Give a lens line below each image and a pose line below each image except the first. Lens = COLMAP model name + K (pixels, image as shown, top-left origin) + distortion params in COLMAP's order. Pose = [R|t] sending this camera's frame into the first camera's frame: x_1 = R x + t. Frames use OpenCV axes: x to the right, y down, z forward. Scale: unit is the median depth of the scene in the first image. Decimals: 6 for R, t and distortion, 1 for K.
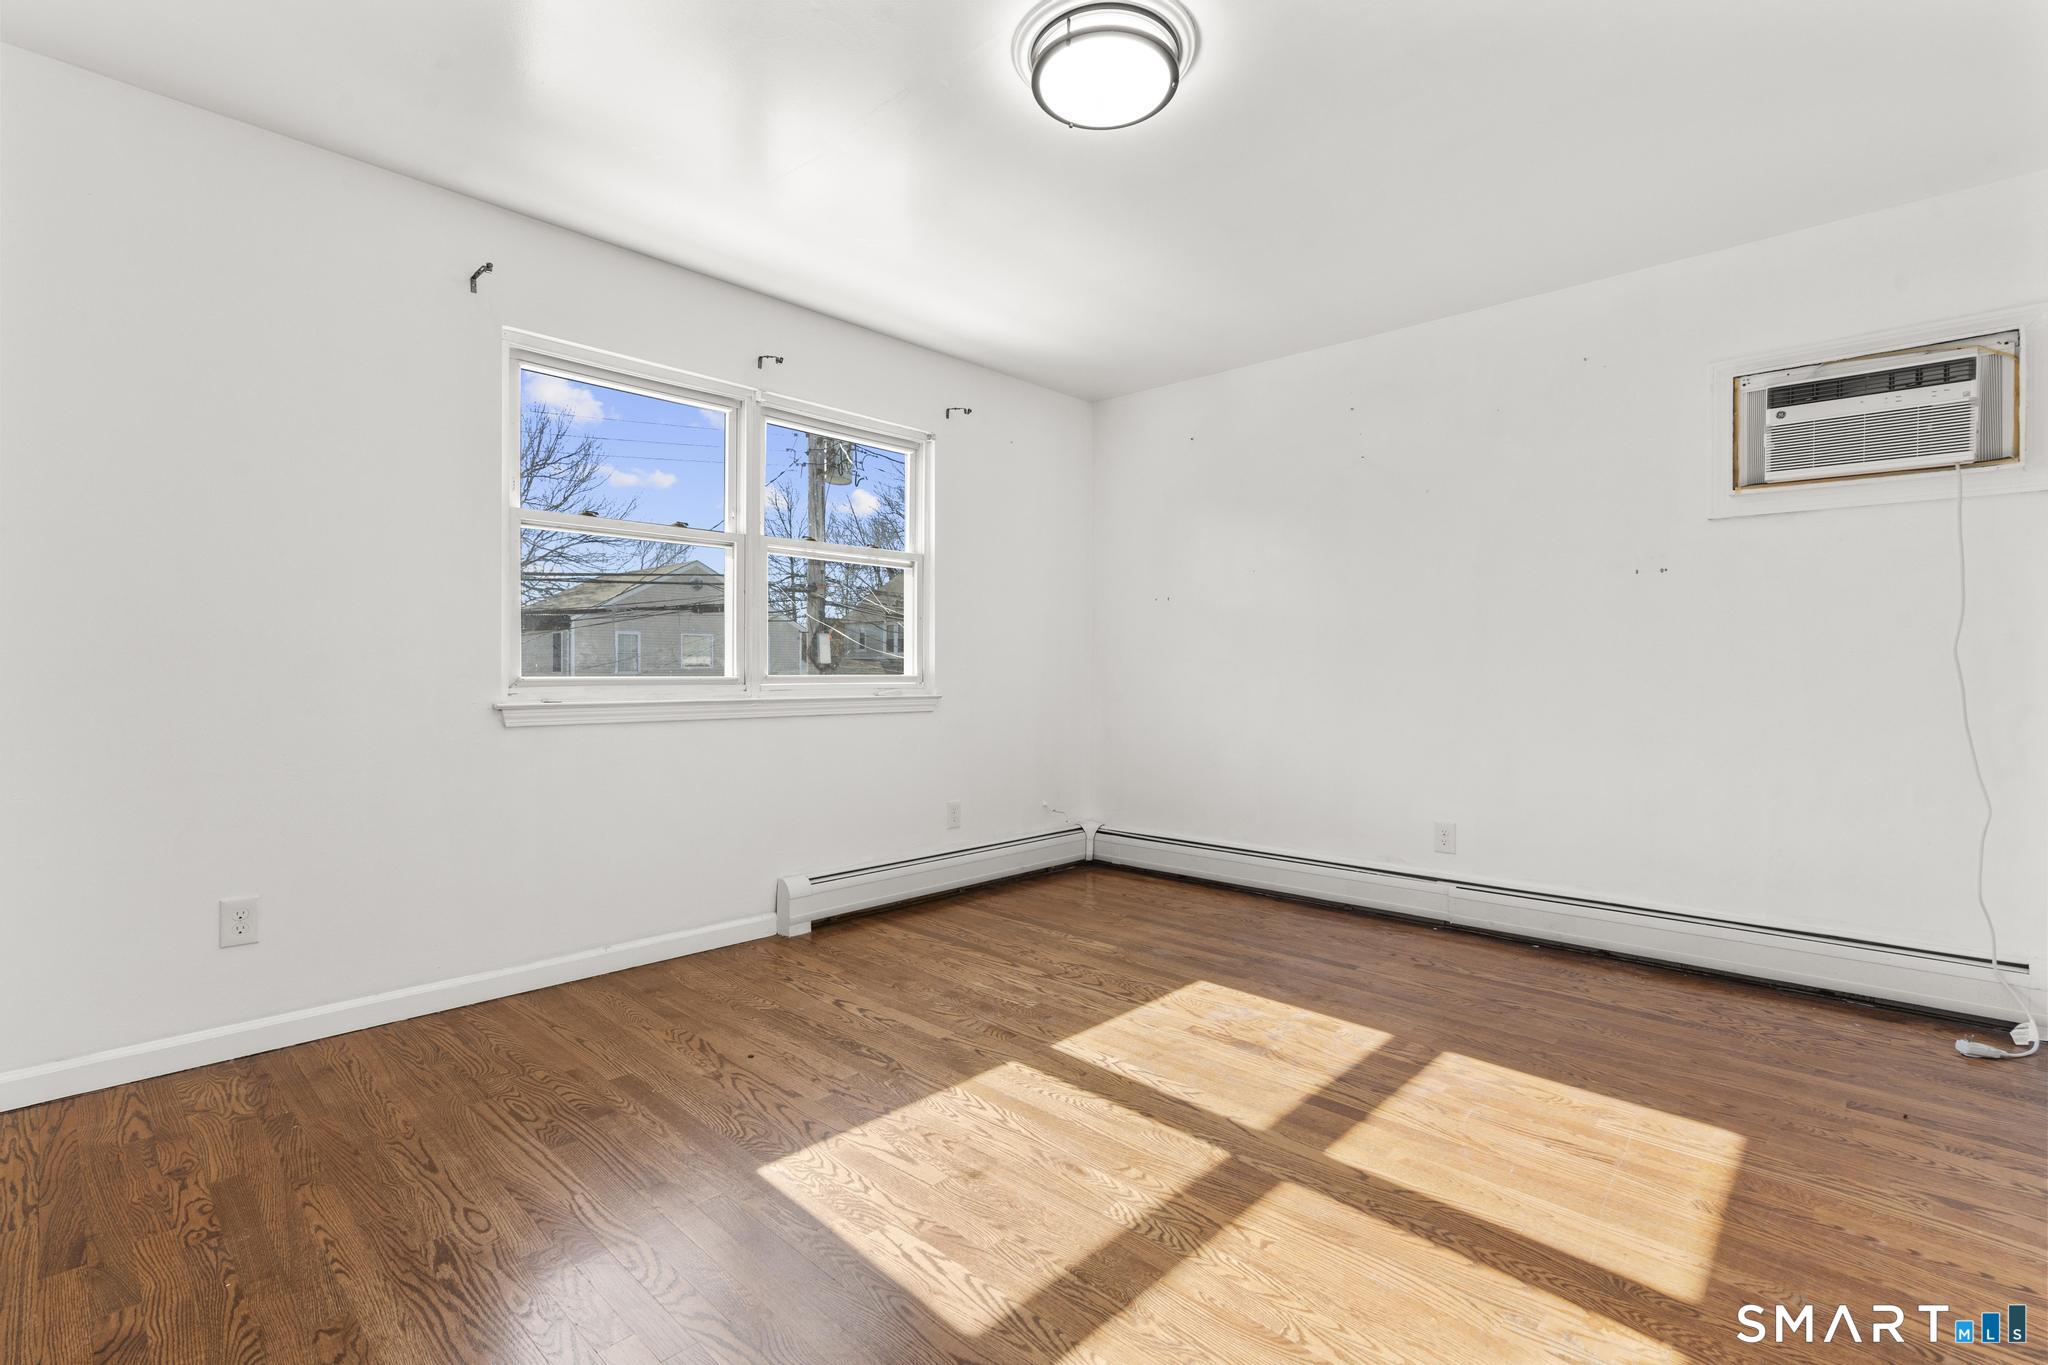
lens RADIAL K [[938.4, 0, 1023.8], [0, 938.4, 677.8], [0, 0, 1]] dist [-0.002126, 0.001146]
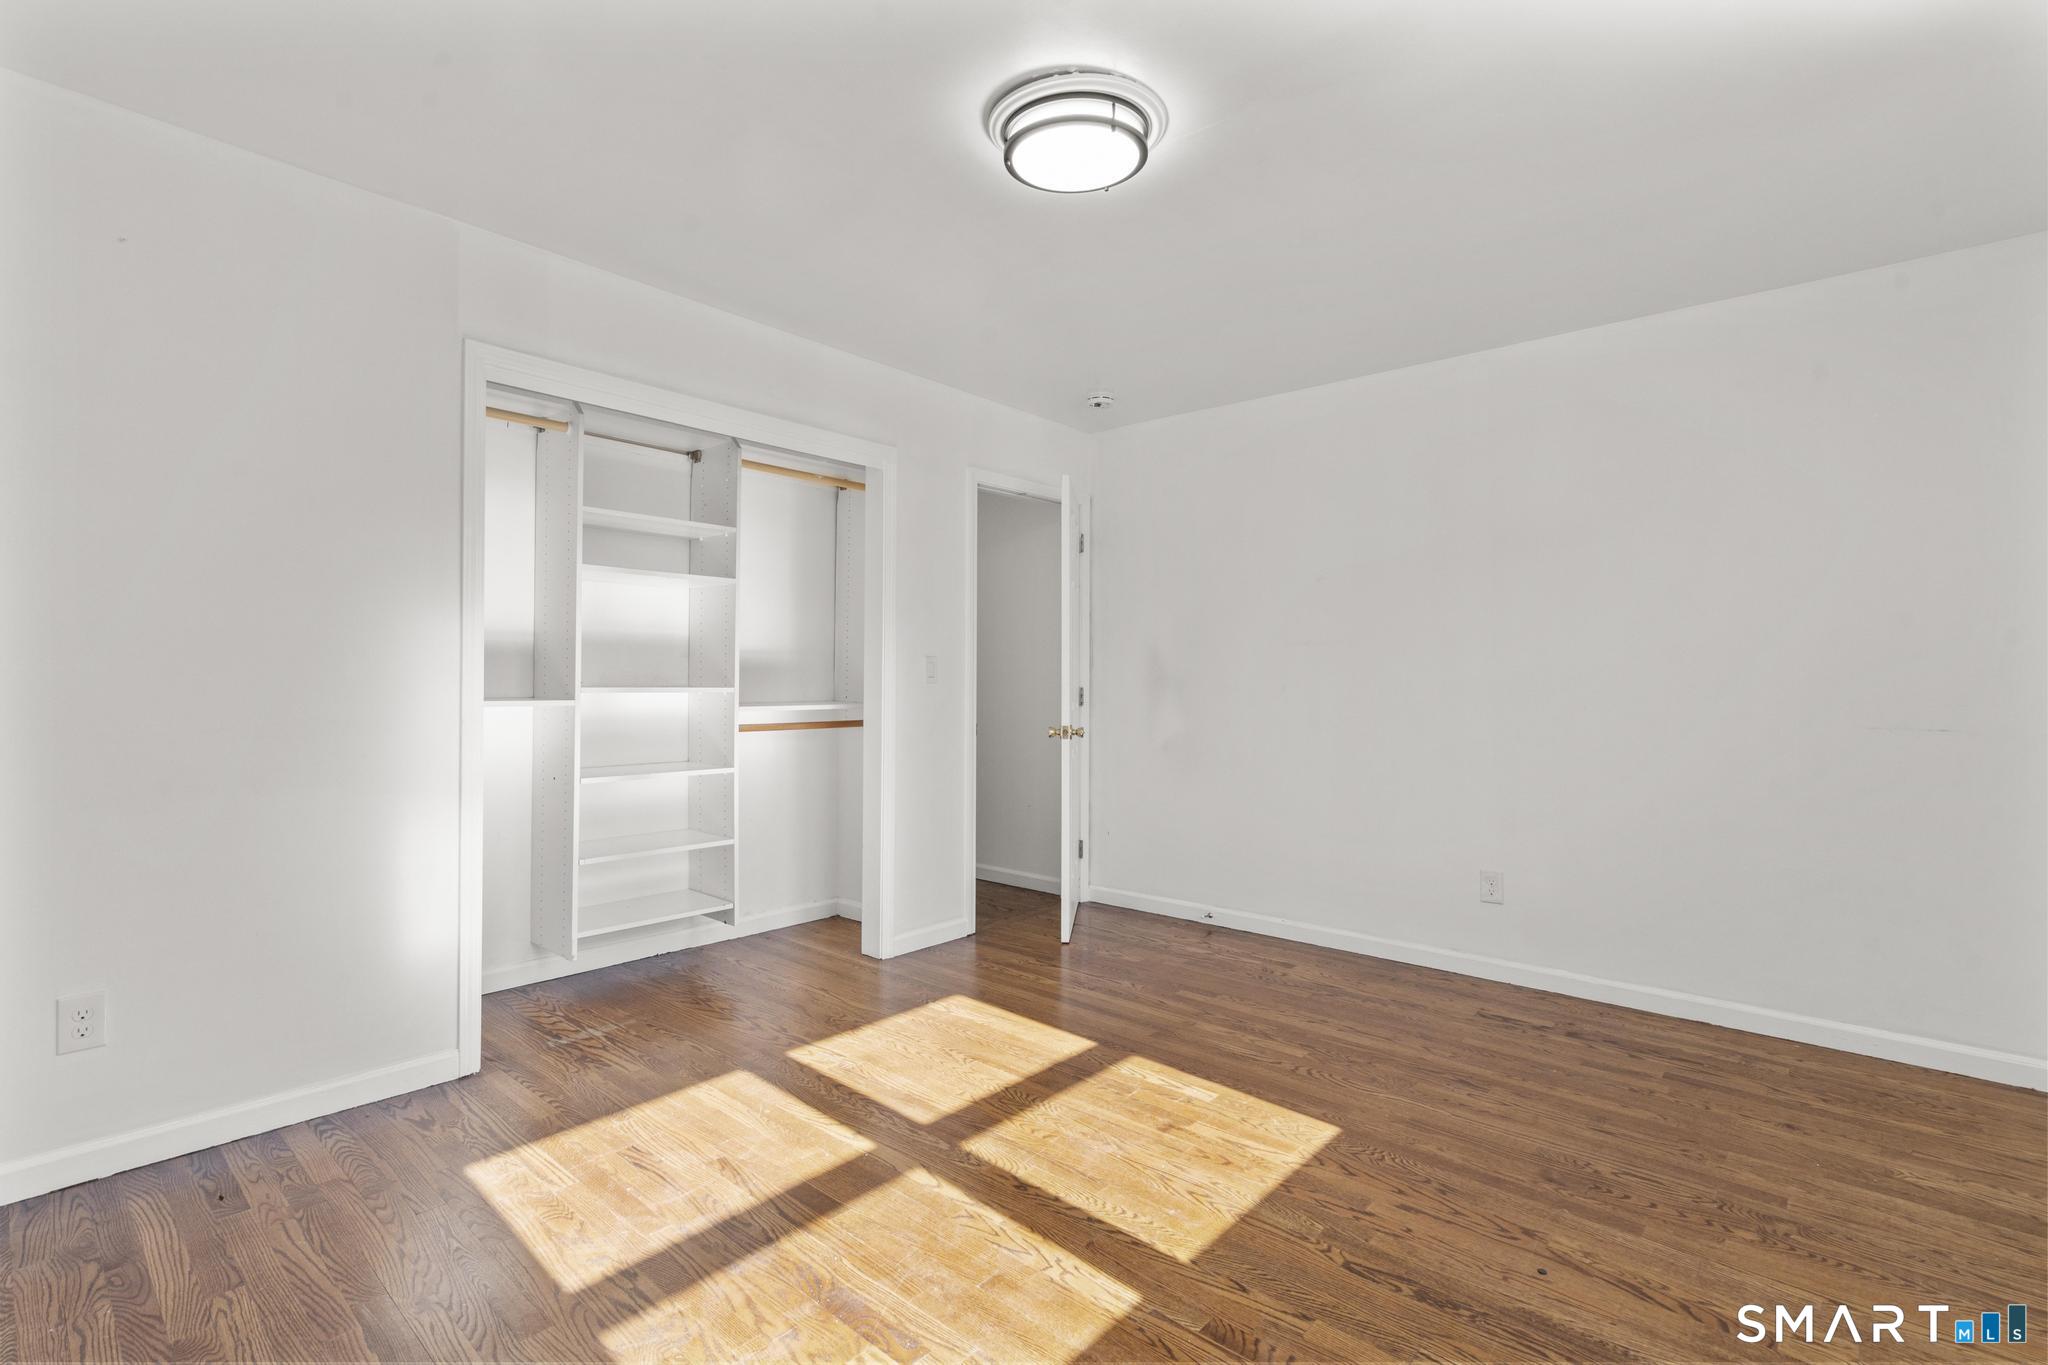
lens RADIAL K [[938.4, 0, 1023.8], [0, 938.4, 677.8], [0, 0, 1]] dist [-0.002126, 0.001146]
pose [[-0.999193, -0.011621, -0.038452, 0.169045], [-0.011889, 0.999907, 0.006733, -0.069670], [0.038370, 0.007185, -0.999238, 1.954942]]
